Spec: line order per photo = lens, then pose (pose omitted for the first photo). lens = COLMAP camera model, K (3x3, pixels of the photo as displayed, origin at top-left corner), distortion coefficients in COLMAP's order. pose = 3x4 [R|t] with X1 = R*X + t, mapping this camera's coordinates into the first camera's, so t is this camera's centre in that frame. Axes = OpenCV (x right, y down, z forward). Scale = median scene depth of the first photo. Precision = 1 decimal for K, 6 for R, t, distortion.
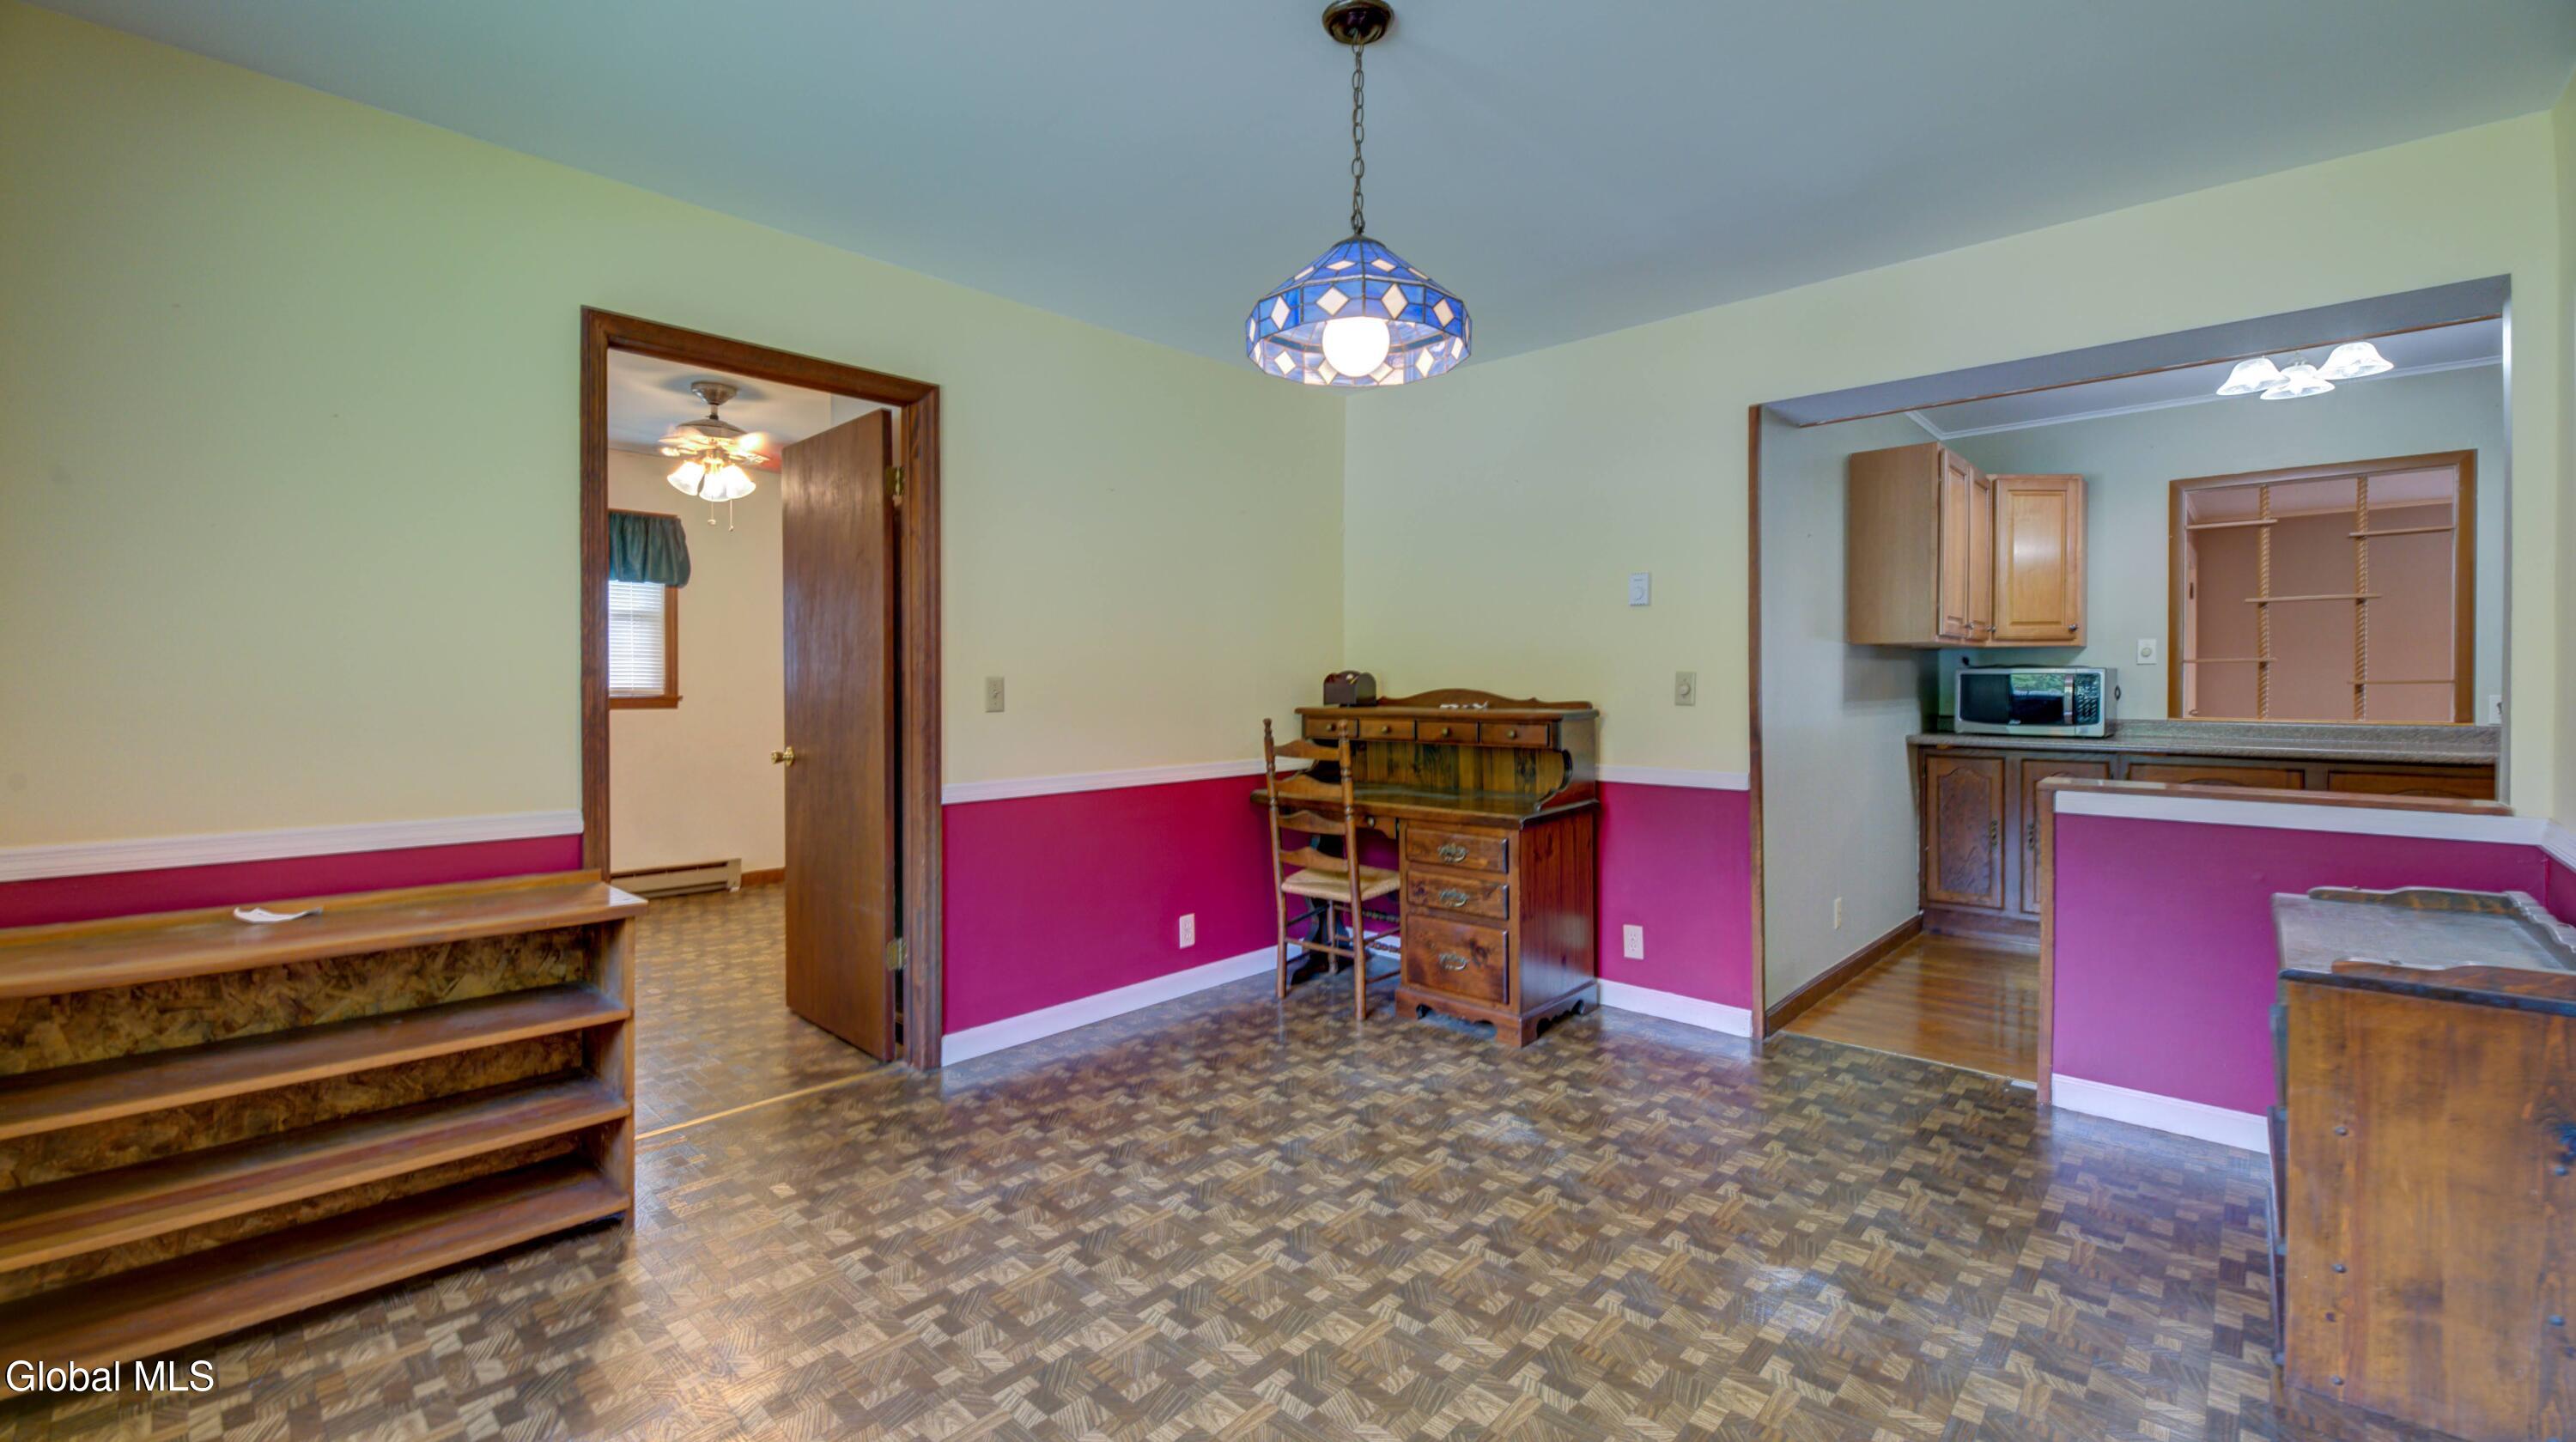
lens RADIAL K [[1058.7, 0, 1285.2], [0, 1058.7, 704.7], [0, 0, 1]] dist [-0.000174, -0.000004]
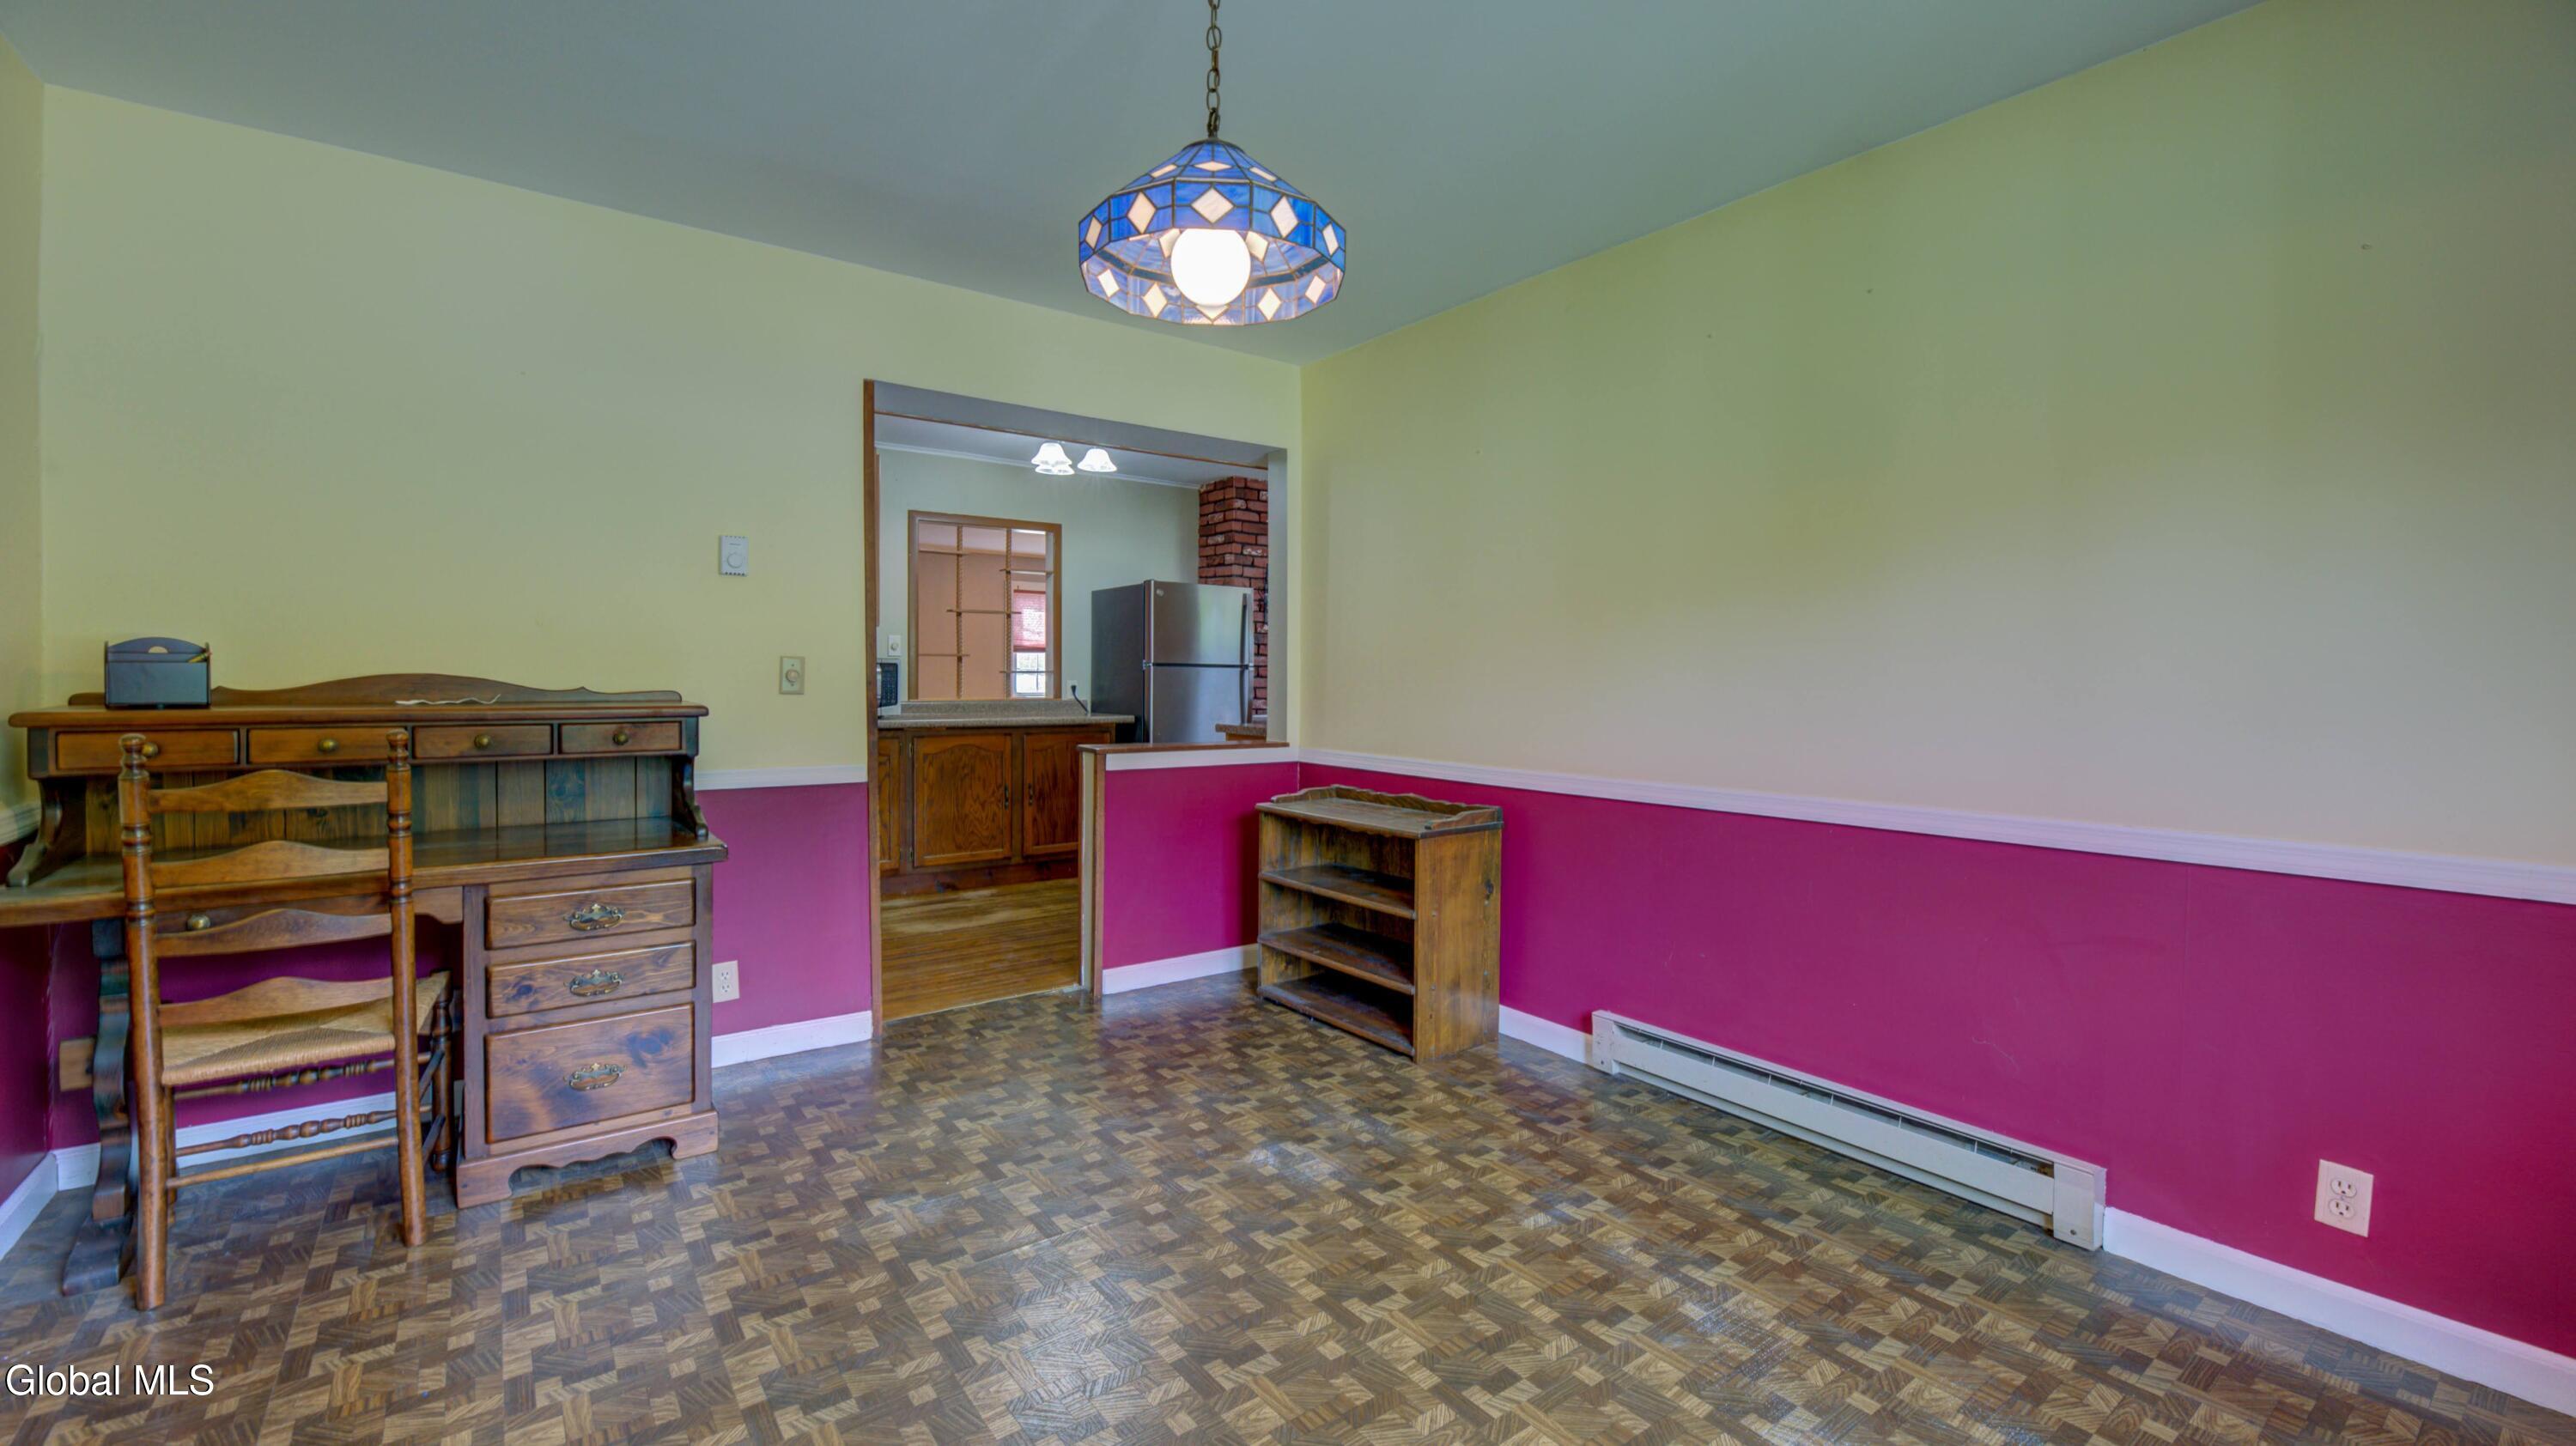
lens RADIAL K [[1058.6, 0, 1285.2], [0, 1058.6, 706.7], [0, 0, 1]] dist [-0.000174, -0.000004]
pose [[0.179373, -0.026065, 0.983436, -0.486796], [0.011093, 0.999639, 0.024471, -0.007593], [-0.983719, 0.006520, 0.179597, 0.509109]]
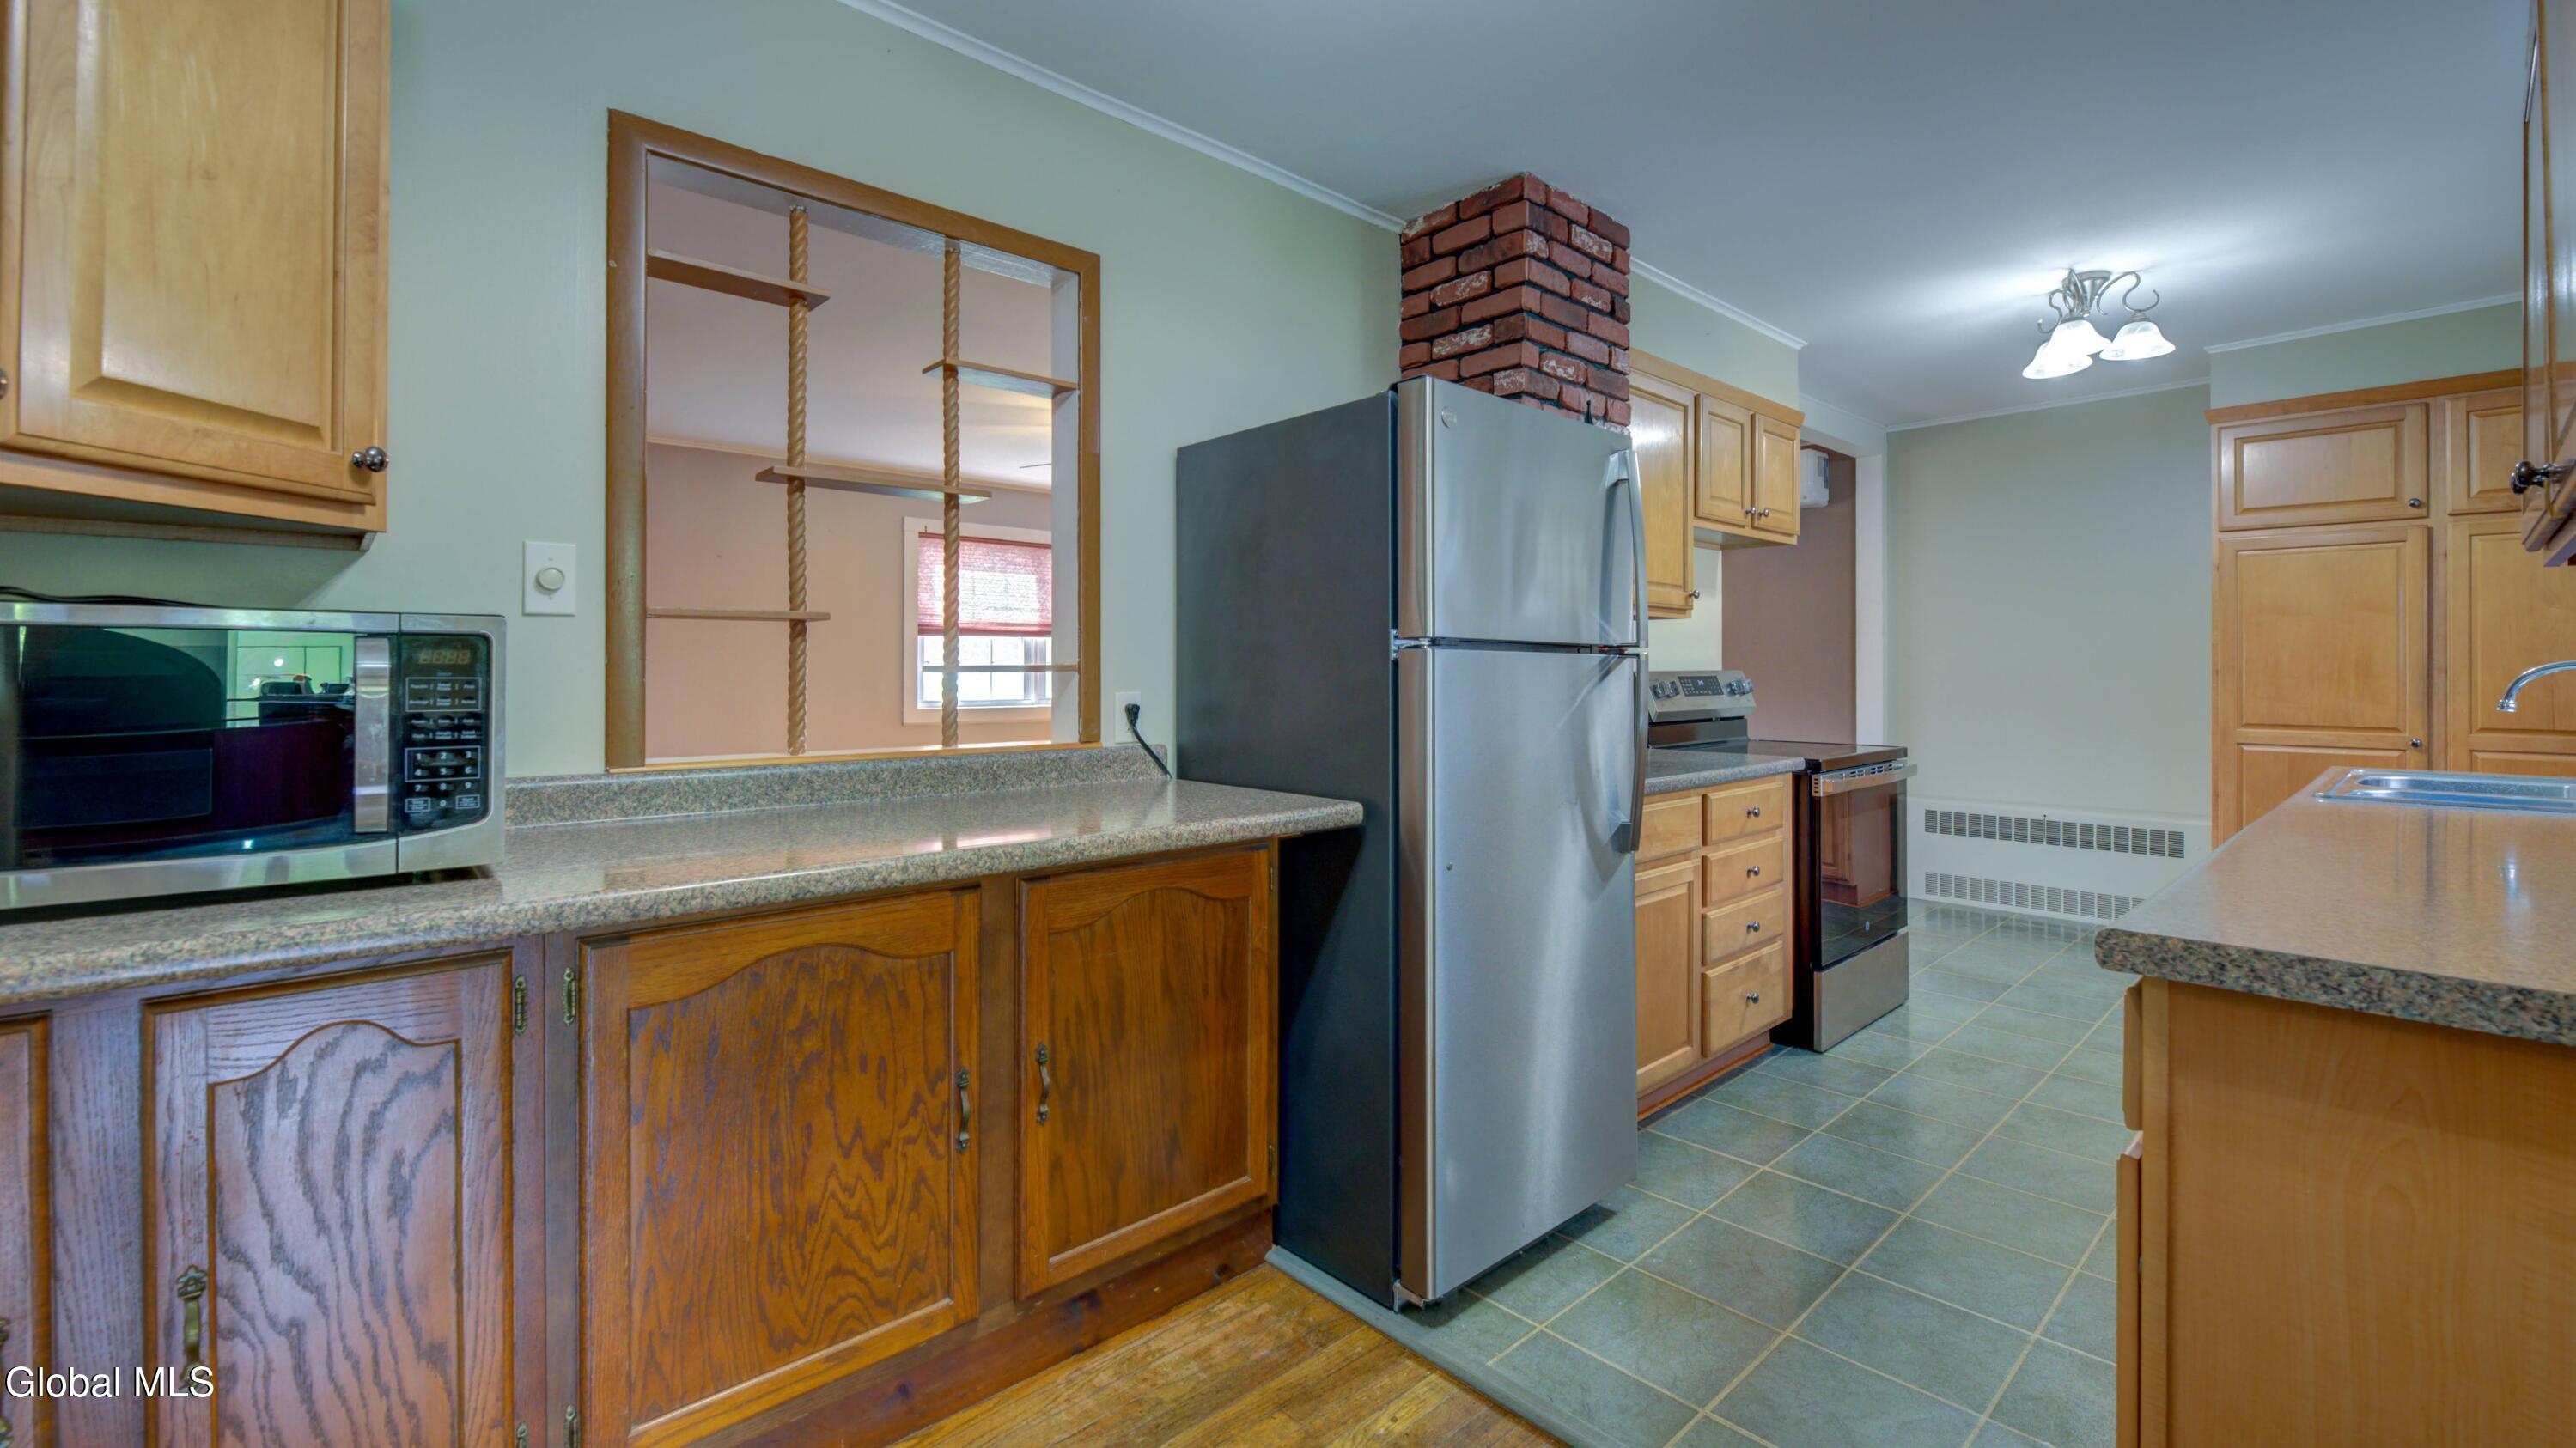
lens RADIAL K [[1075.9, 0, 1292.3], [0, 1075.9, 671.3], [0, 0, 1]] dist [0.001229, 0.000045]
pose [[0.068083, 0.001645, 0.997678, 0.736805], [0.016213, 0.999865, -0.002755, -0.022821], [-0.997548, 0.016363, 0.068047, 1.127169]]
